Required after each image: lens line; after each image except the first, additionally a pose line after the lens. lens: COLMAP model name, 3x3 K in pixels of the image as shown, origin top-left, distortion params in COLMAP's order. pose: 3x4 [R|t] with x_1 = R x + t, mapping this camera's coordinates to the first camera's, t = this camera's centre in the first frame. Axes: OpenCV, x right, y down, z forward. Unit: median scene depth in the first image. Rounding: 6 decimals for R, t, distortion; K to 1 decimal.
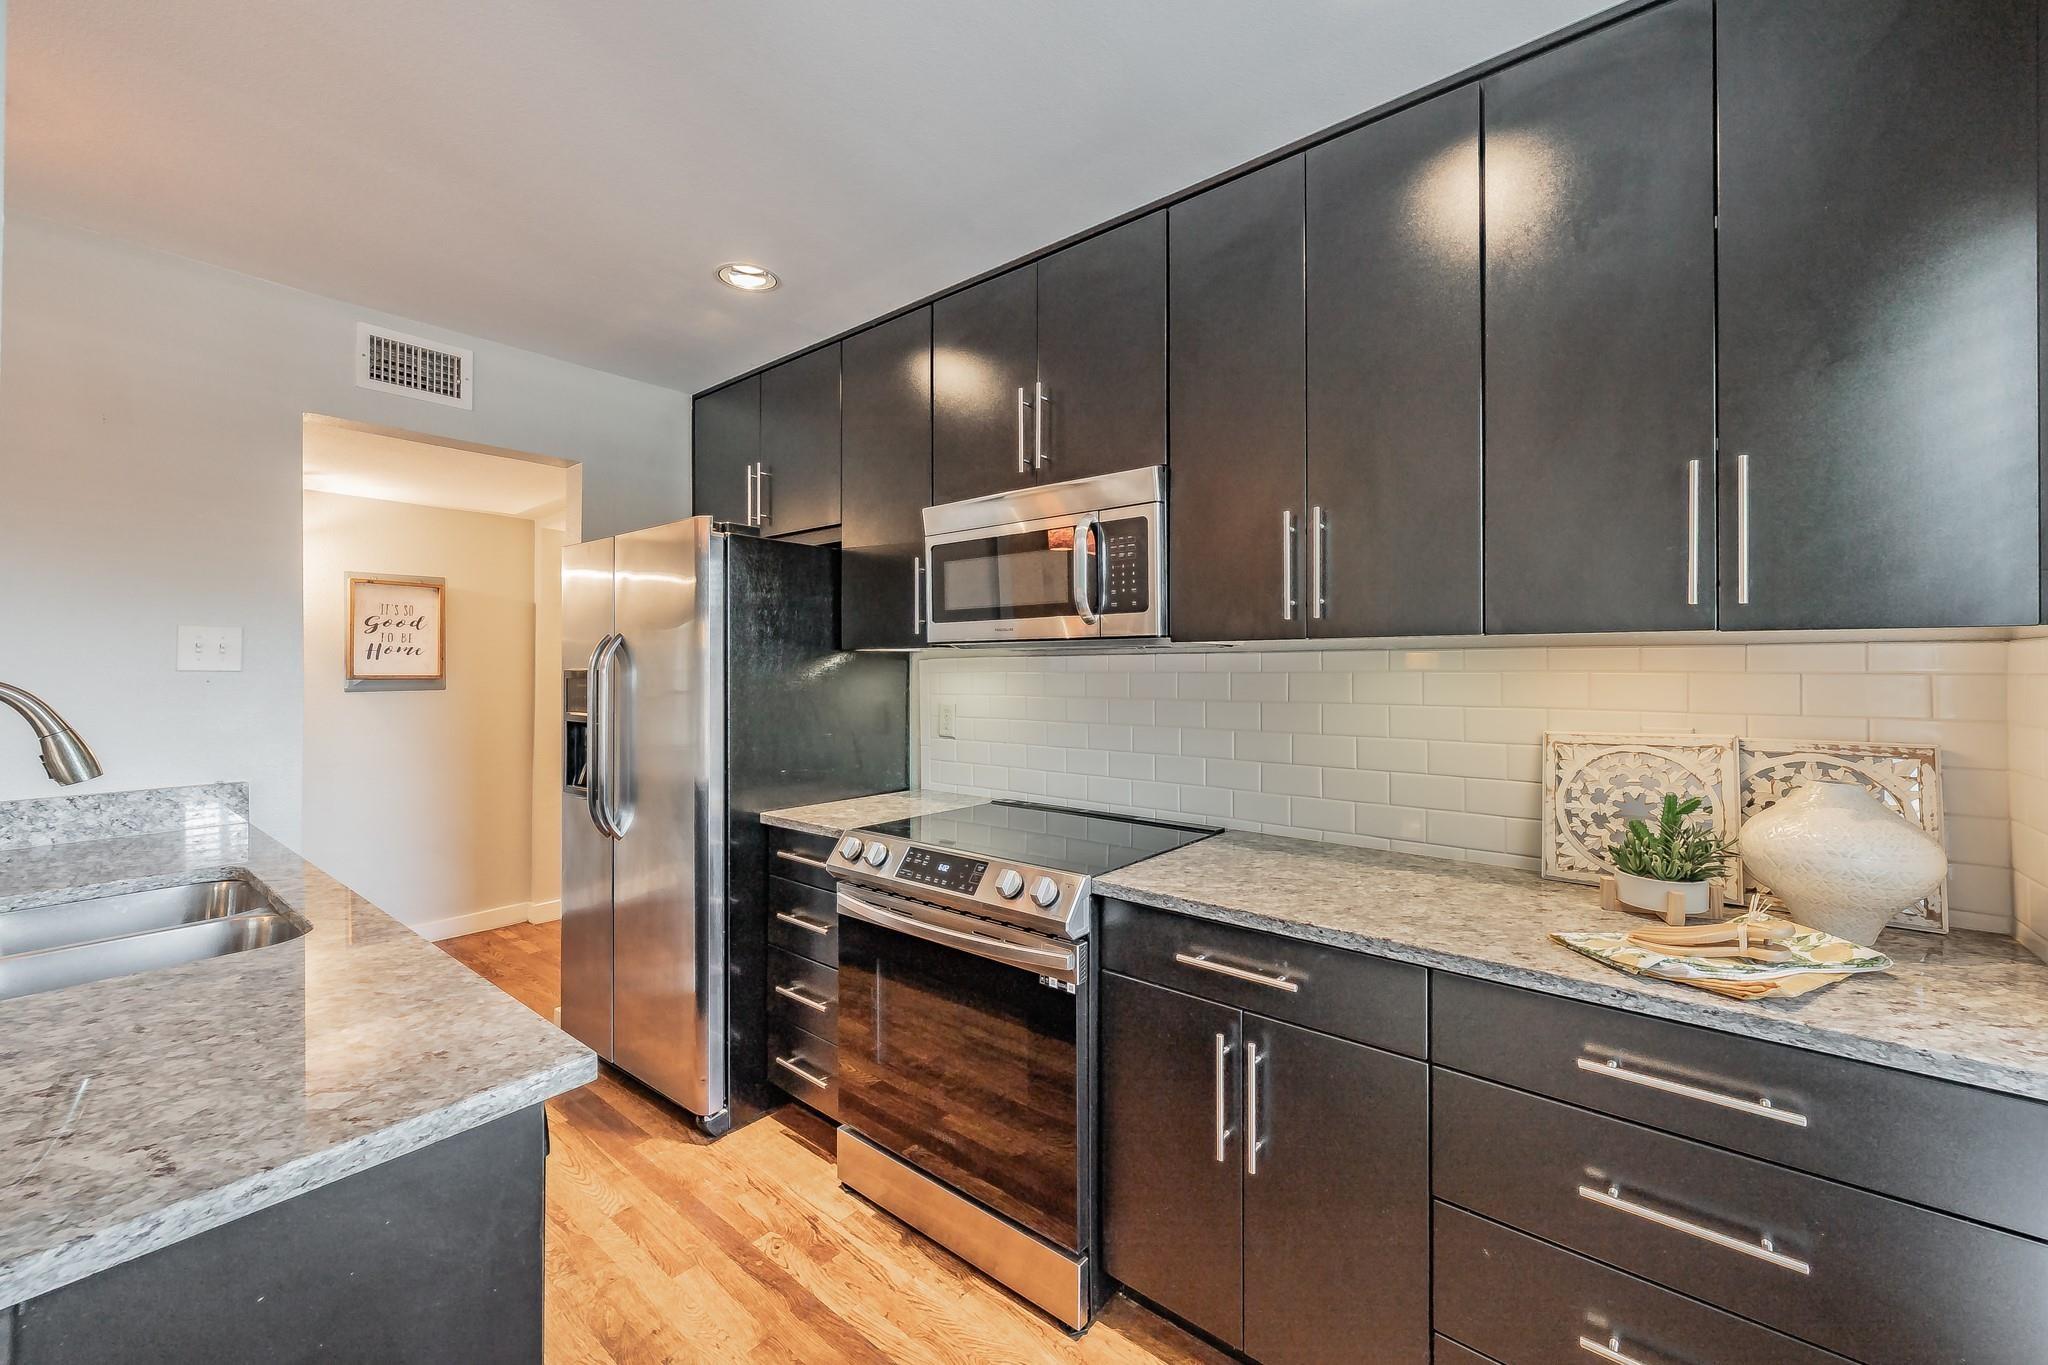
lens RADIAL K [[826.7, 0, 1068.2], [0, 826.7, 659.9], [0, 0, 1]] dist [-0.004232, -0.000180]
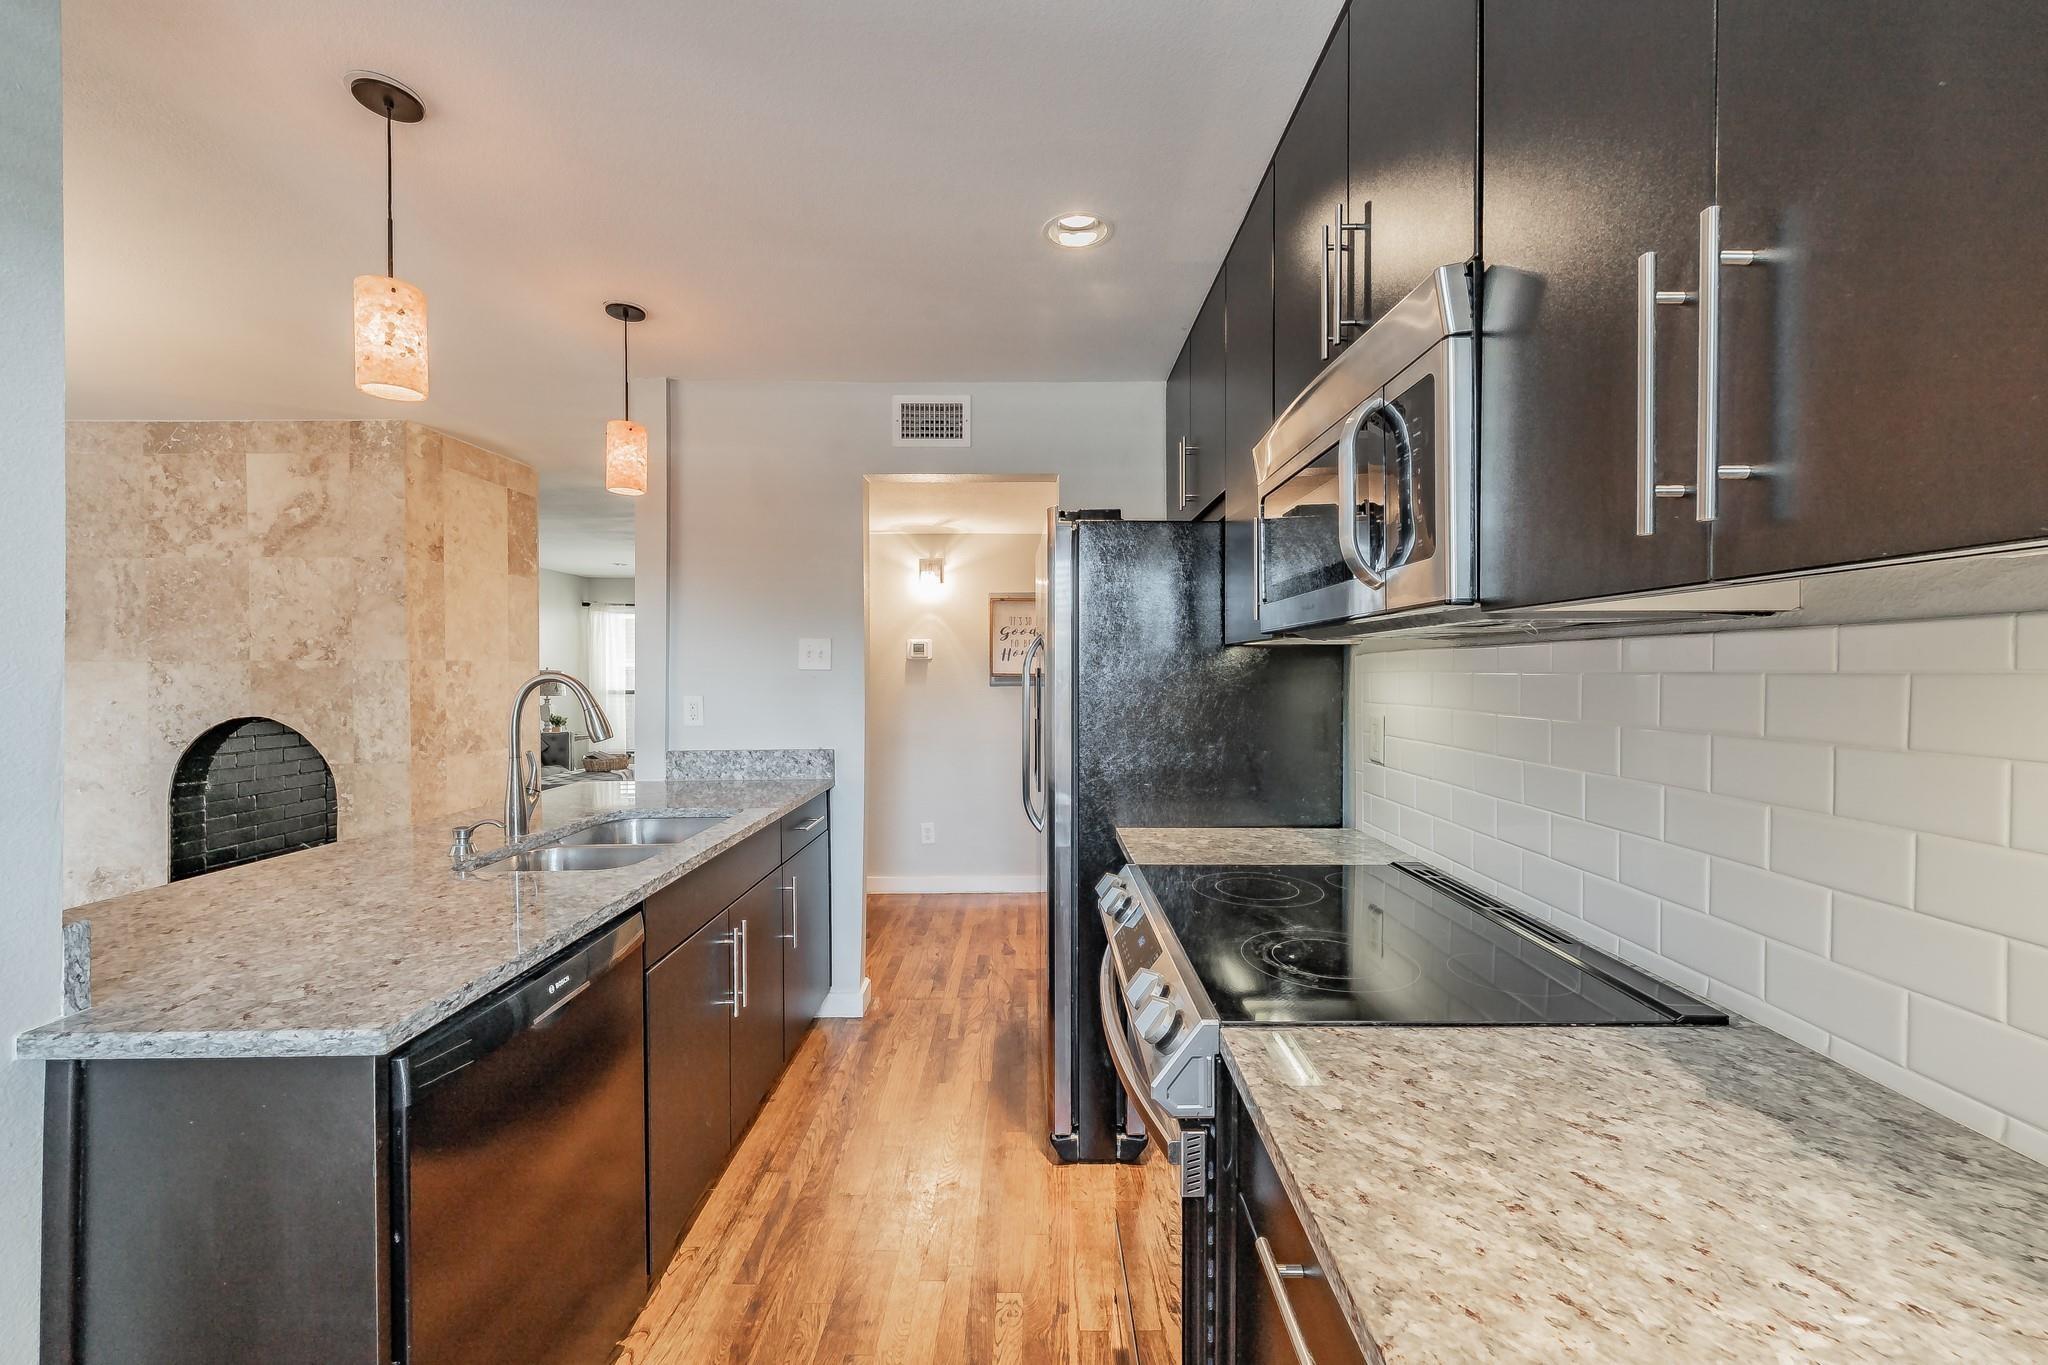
lens RADIAL K [[826.7, 0, 1023.3], [0, 826.7, 682.0], [0, 0, 1]] dist [-0.004232, -0.000180]
pose [[0.607020, 0.011882, -0.794598, 0.349437], [0.009093, 0.999719, 0.021896, 0.007538], [0.794635, -0.020516, 0.606741, 0.471787]]
